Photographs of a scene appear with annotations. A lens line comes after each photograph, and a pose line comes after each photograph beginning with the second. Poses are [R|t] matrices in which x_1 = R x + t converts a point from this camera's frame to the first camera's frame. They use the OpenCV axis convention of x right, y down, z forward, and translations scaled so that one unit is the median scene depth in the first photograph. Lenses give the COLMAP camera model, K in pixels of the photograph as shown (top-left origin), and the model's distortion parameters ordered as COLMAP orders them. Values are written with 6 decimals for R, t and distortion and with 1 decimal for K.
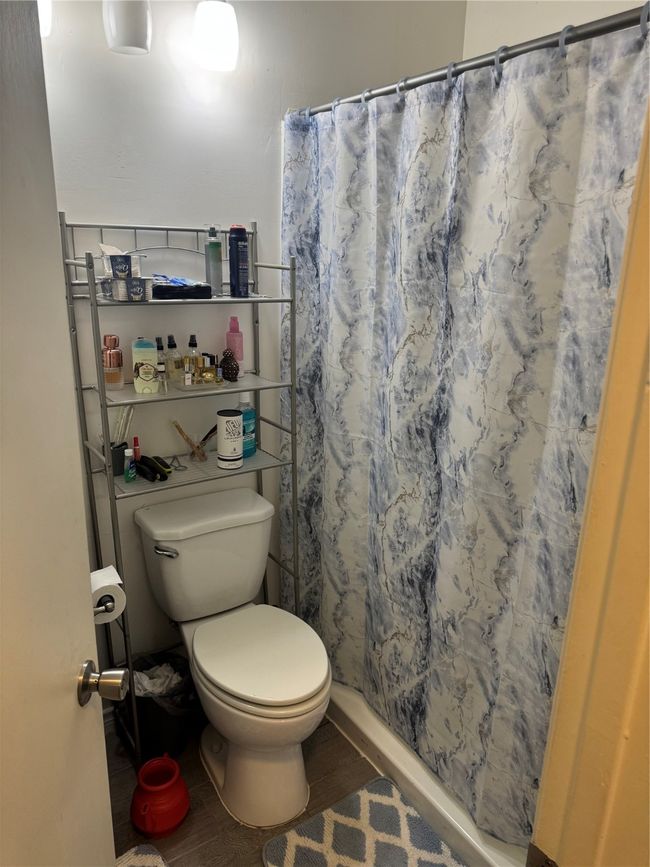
lens RADIAL K [[596.0, 0, 325.0], [0, 596.0, 433.5], [0, 0, 1]] dist [0.170998, -0.329630]
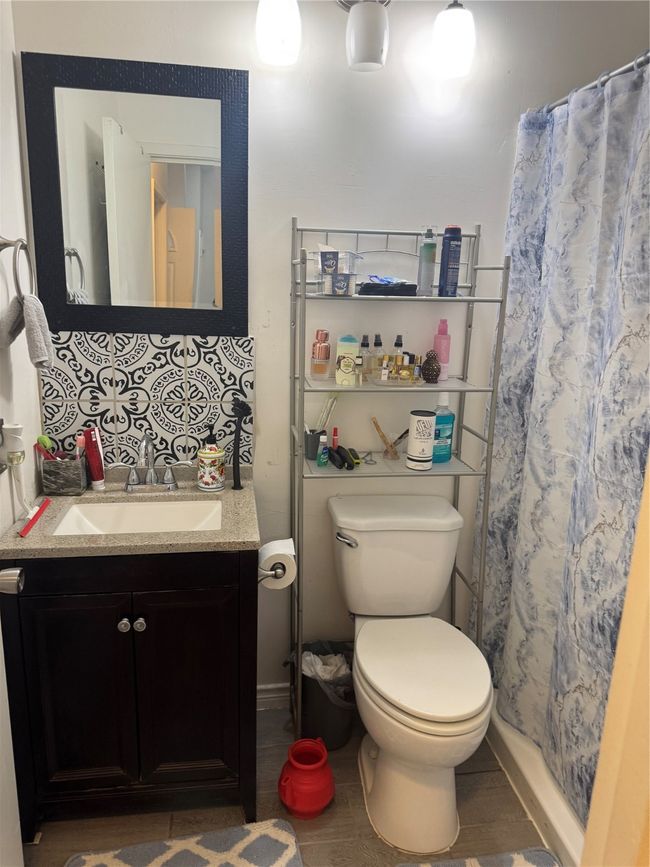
lens RADIAL K [[611.3, 0, 325.0], [0, 611.3, 433.5], [0, 0, 1]] dist [0.047775, -0.055435]
pose [[0.893511, 0.106719, -0.436175, 0.141091], [-0.134663, 0.990323, -0.033555, 0.055108], [0.428373, 0.088719, 0.899236, 0.029030]]
